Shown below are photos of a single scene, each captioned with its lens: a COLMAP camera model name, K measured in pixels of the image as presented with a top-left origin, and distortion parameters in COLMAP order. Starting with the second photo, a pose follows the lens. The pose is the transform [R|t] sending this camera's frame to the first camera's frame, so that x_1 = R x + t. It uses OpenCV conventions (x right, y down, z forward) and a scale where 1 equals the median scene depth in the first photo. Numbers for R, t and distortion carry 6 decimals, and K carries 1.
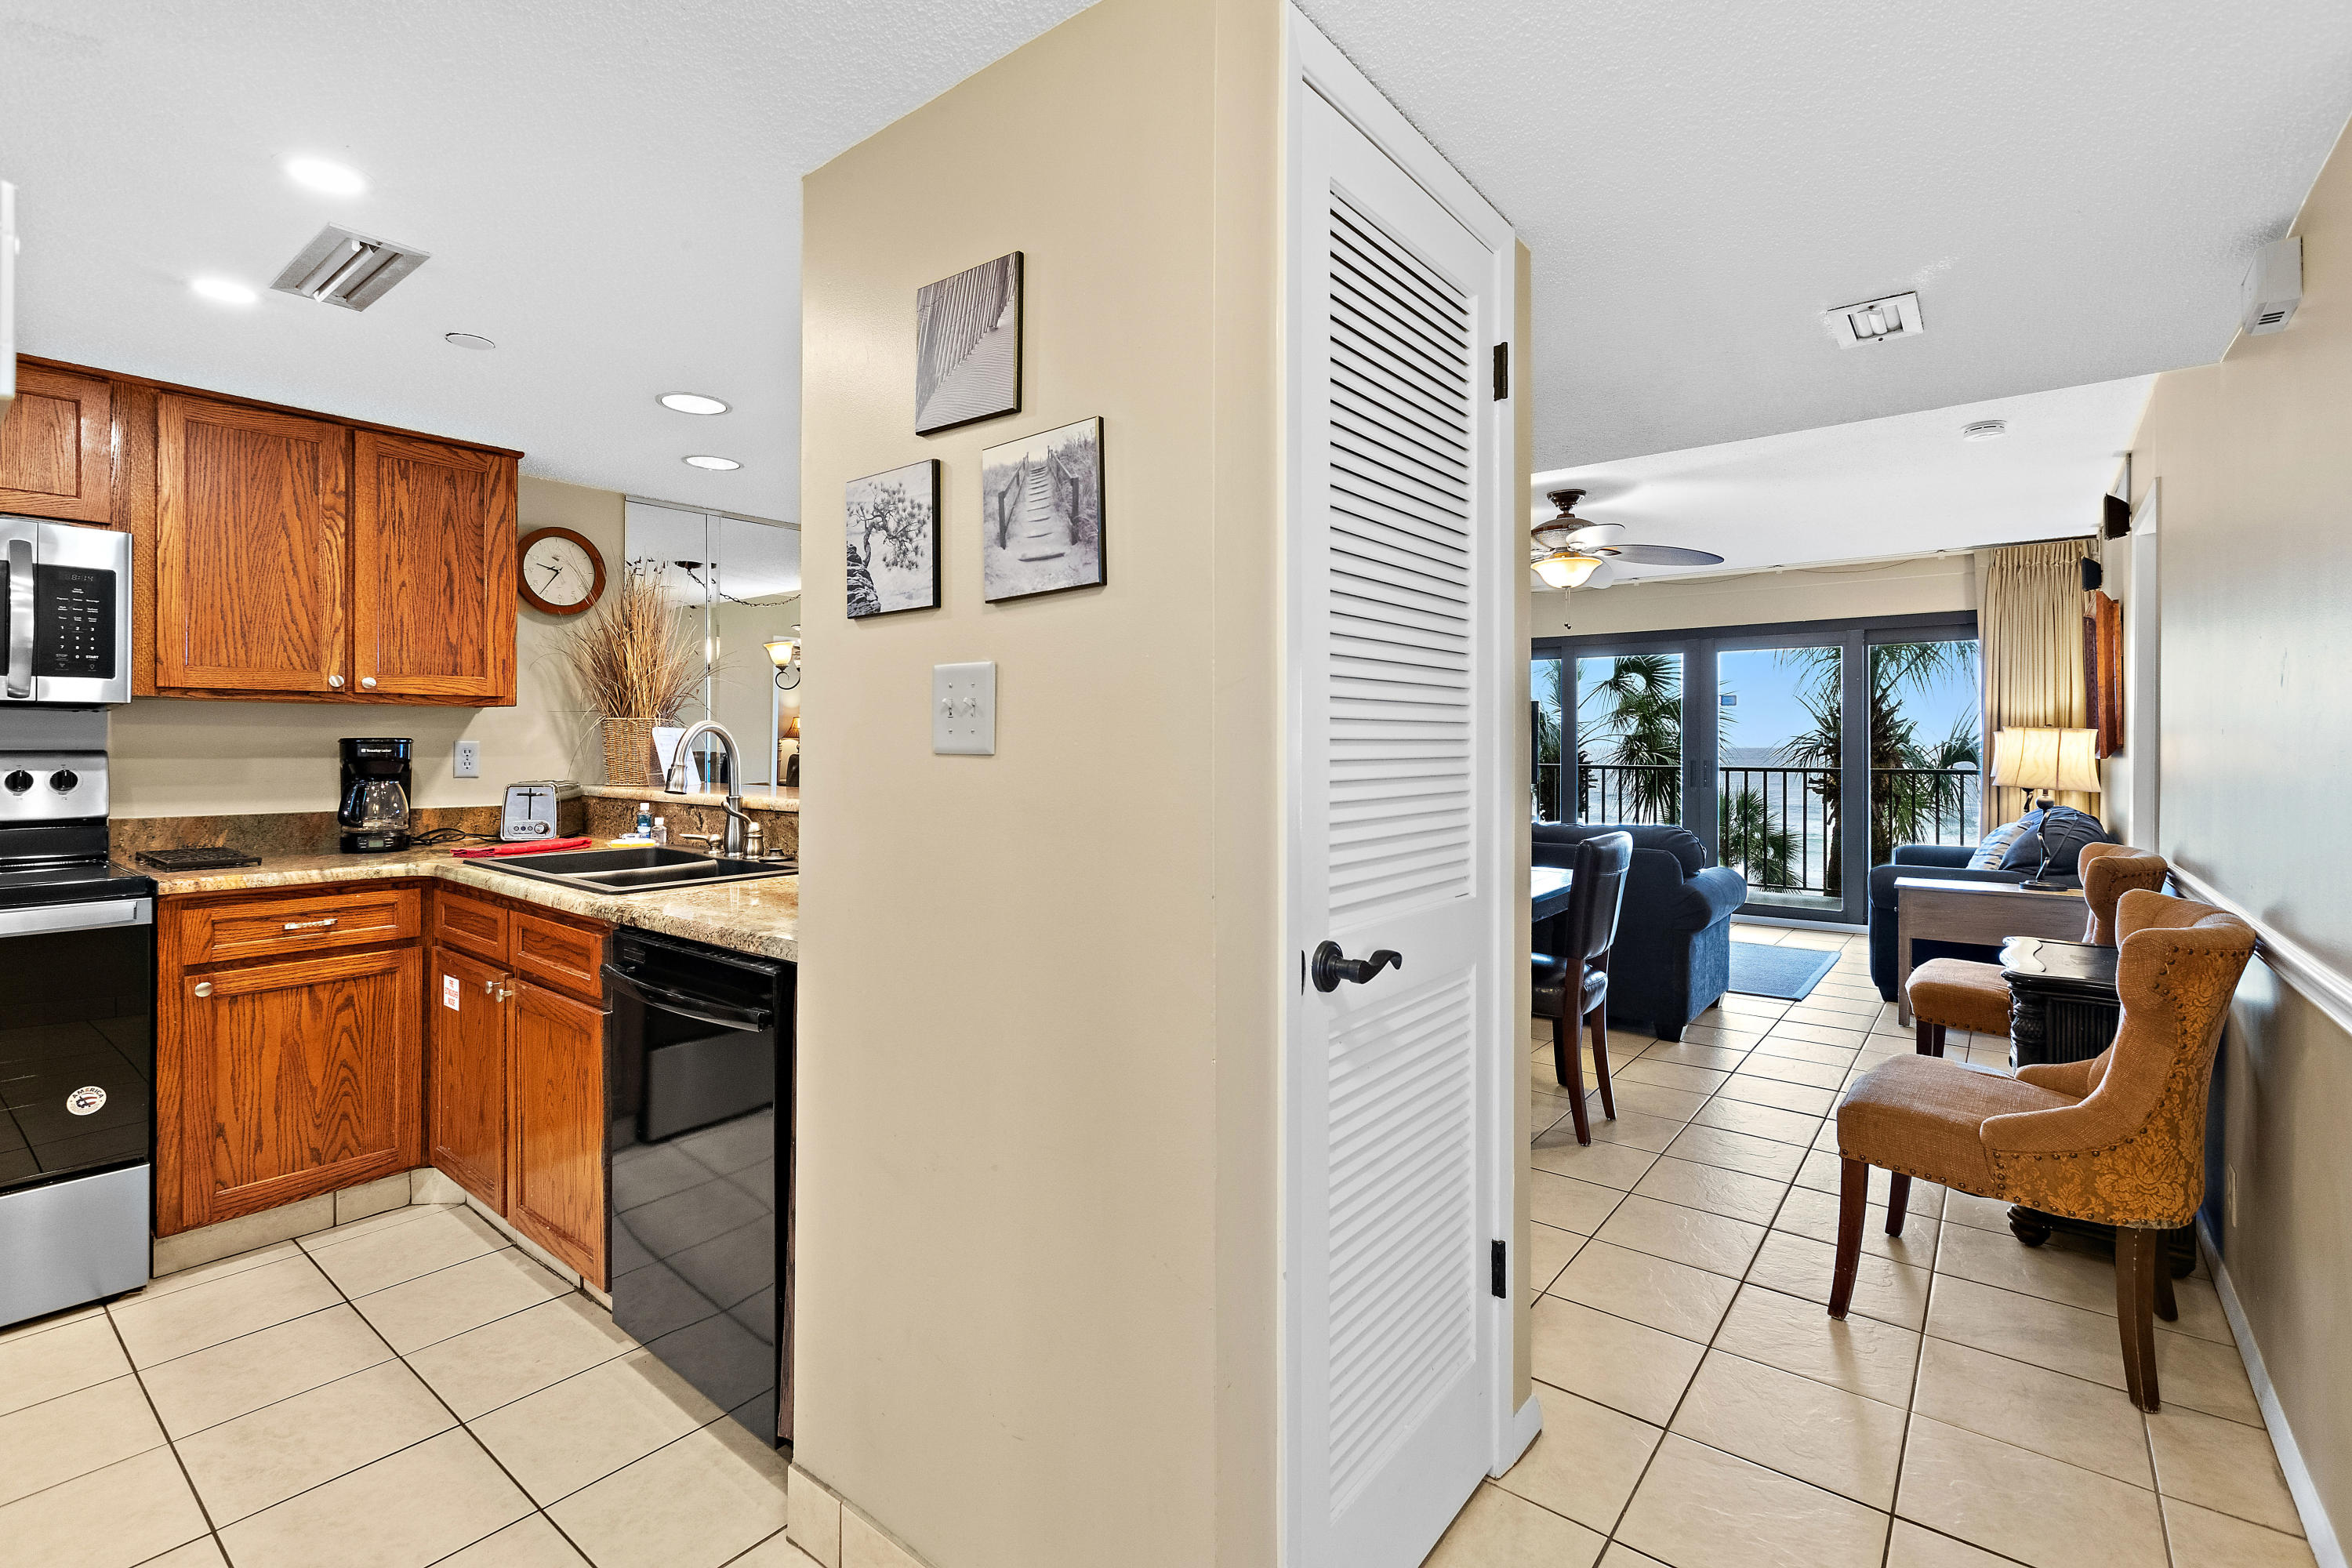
lens RADIAL K [[1075.4, 0, 1162.6], [0, 1075.4, 752.5], [0, 0, 1]] dist [0.001875, 0.000141]
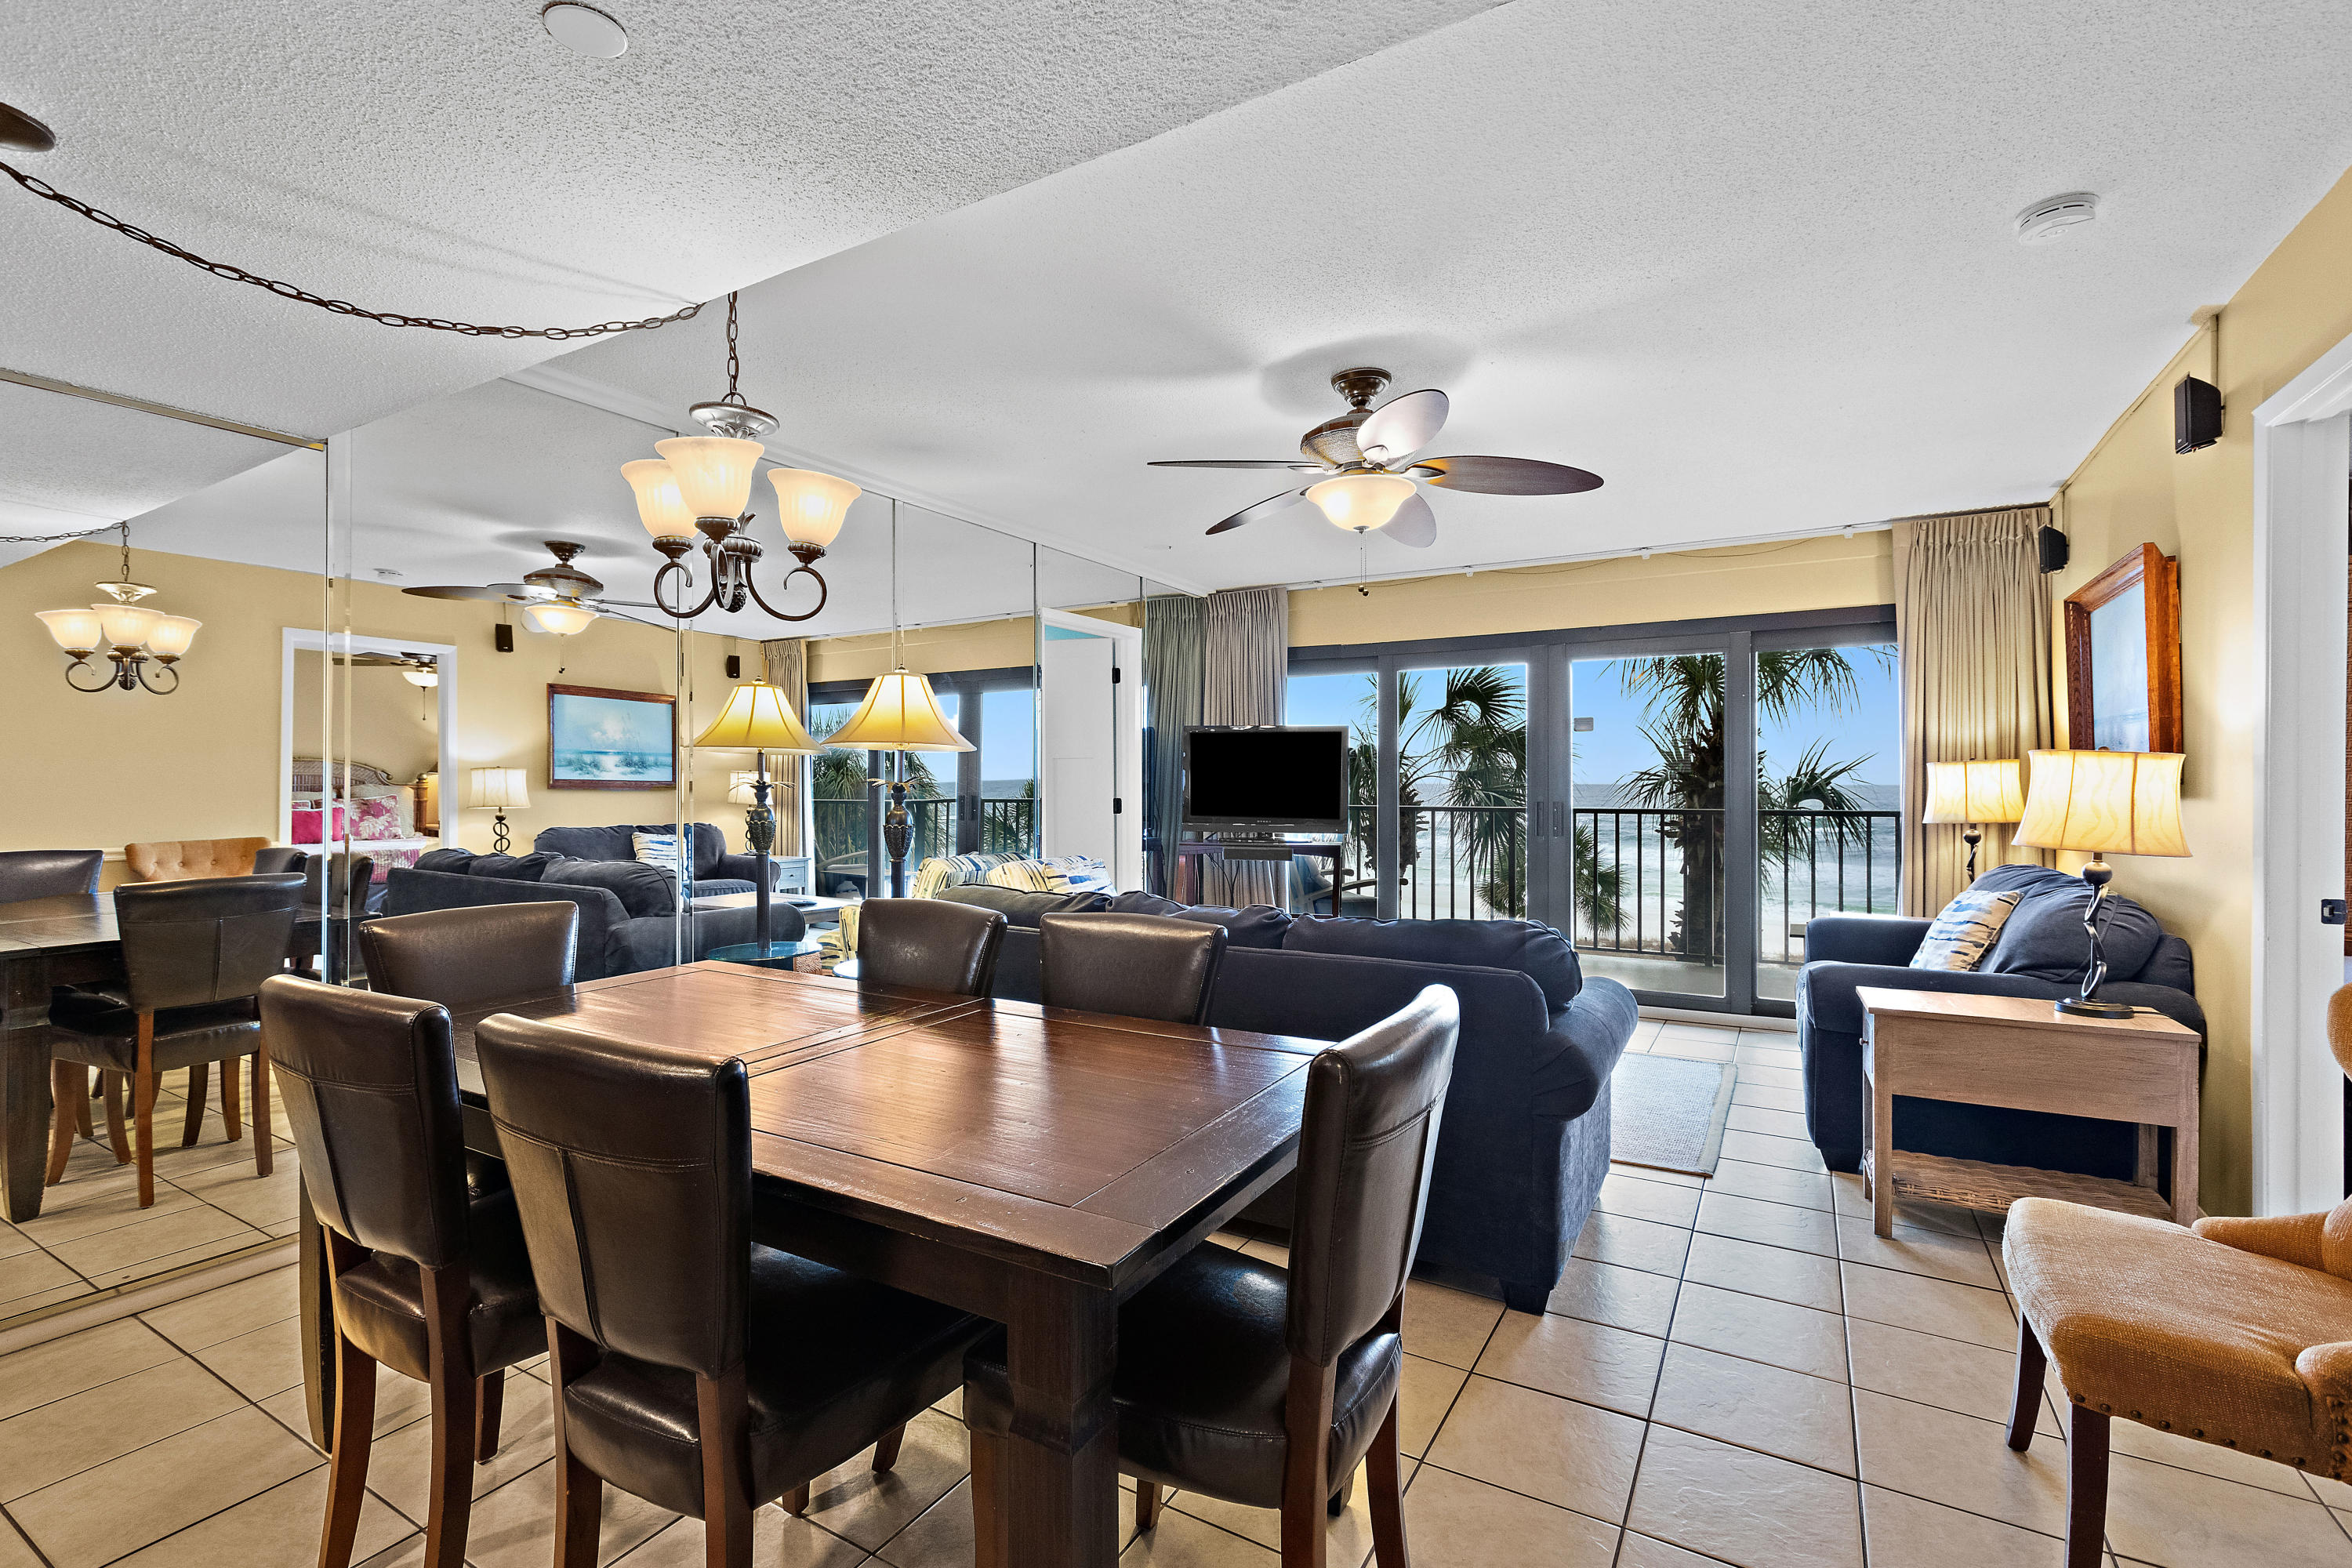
lens RADIAL K [[1075.4, 0, 1164.4], [0, 1075.4, 792.6], [0, 0, 1]] dist [0.001875, 0.000141]
pose [[0.990647, -0.004430, 0.136377, 0.125596], [0.004279, 0.999990, 0.001399, -0.001835], [-0.136382, -0.000803, 0.990656, 0.282988]]
